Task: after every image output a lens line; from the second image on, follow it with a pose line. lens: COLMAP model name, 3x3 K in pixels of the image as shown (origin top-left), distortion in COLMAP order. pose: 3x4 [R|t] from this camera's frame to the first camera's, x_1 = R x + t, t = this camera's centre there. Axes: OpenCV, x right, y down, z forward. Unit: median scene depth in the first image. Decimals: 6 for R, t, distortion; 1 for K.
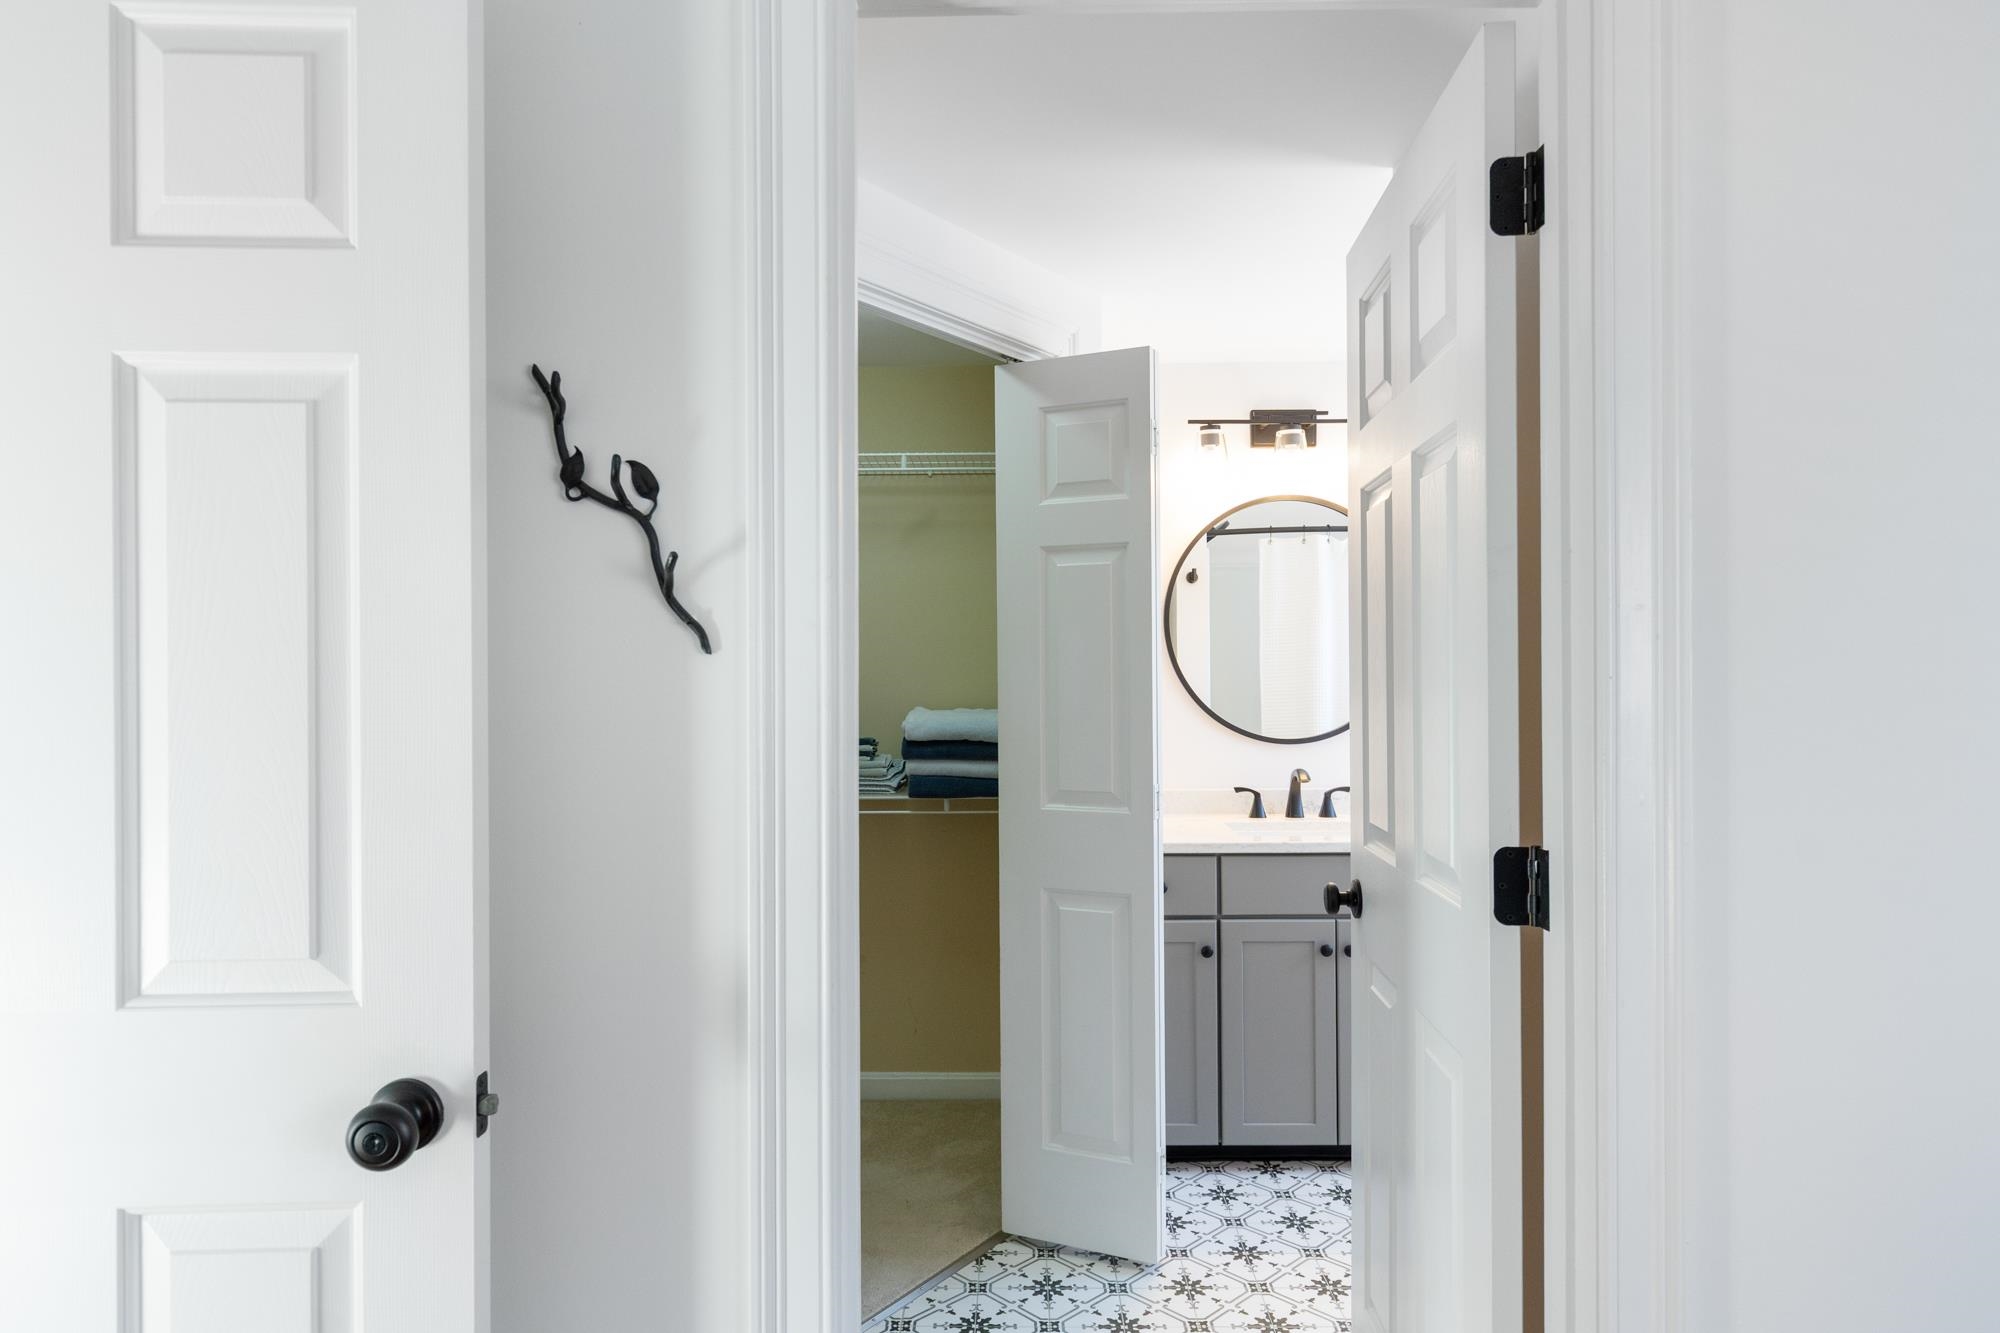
lens RADIAL K [[1182.9, 0, 999.0], [0, 1182.9, 673.8], [0, 0, 1]] dist [0.000938, -0.000718]
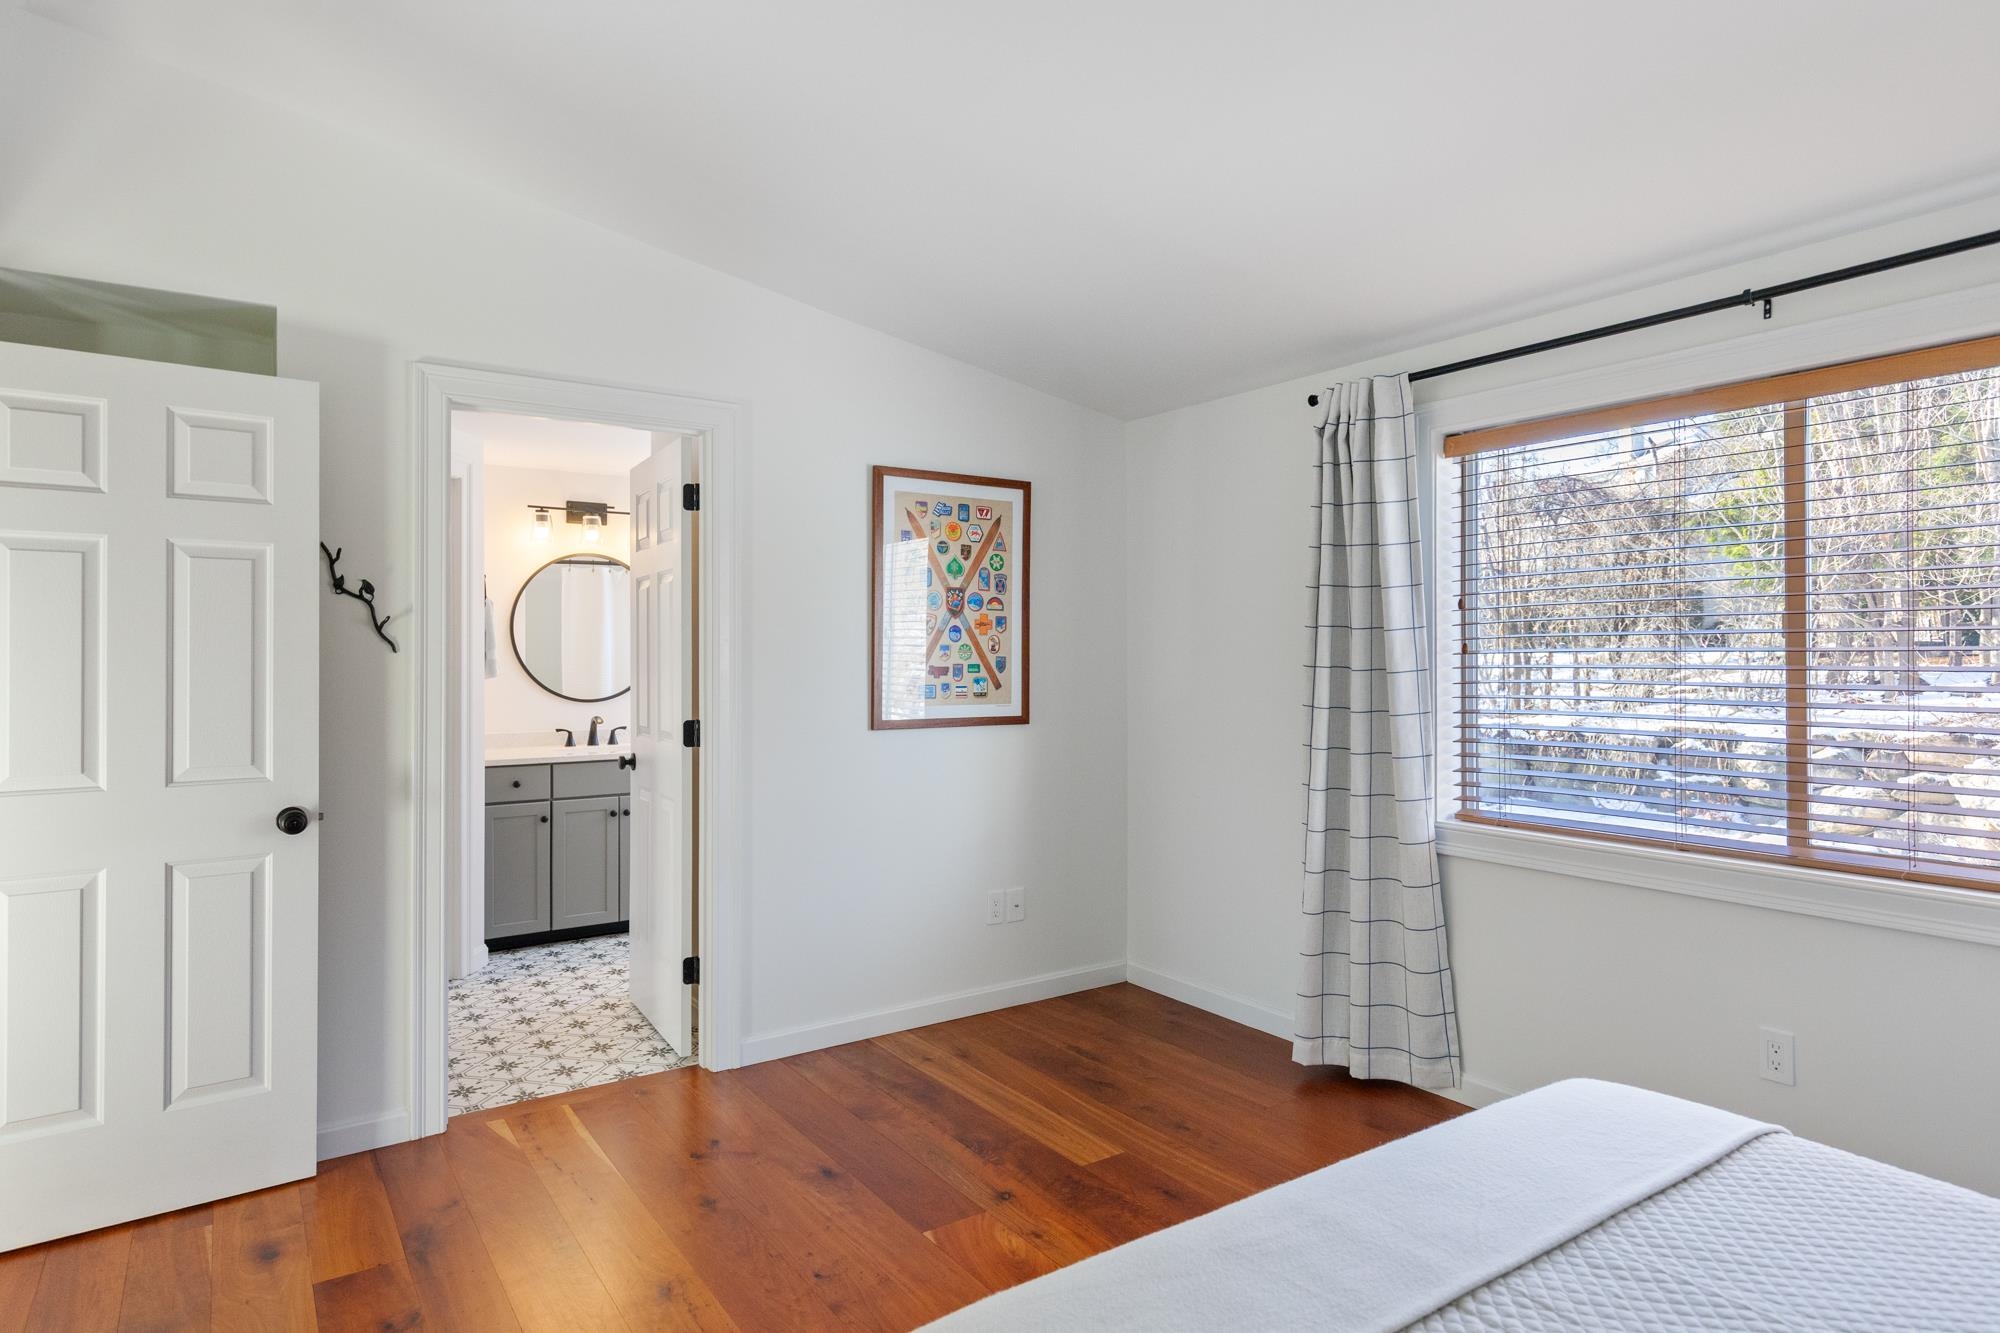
lens RADIAL K [[1127.6, 0, 997.8], [0, 1127.6, 660.9], [0, 0, 1]] dist [0.005073, -0.000436]
pose [[0.816506, 0.003690, 0.577325, -0.239447], [-0.004471, 0.999990, -0.000068, -0.001761], [-0.577320, -0.002526, 0.816514, -0.743097]]
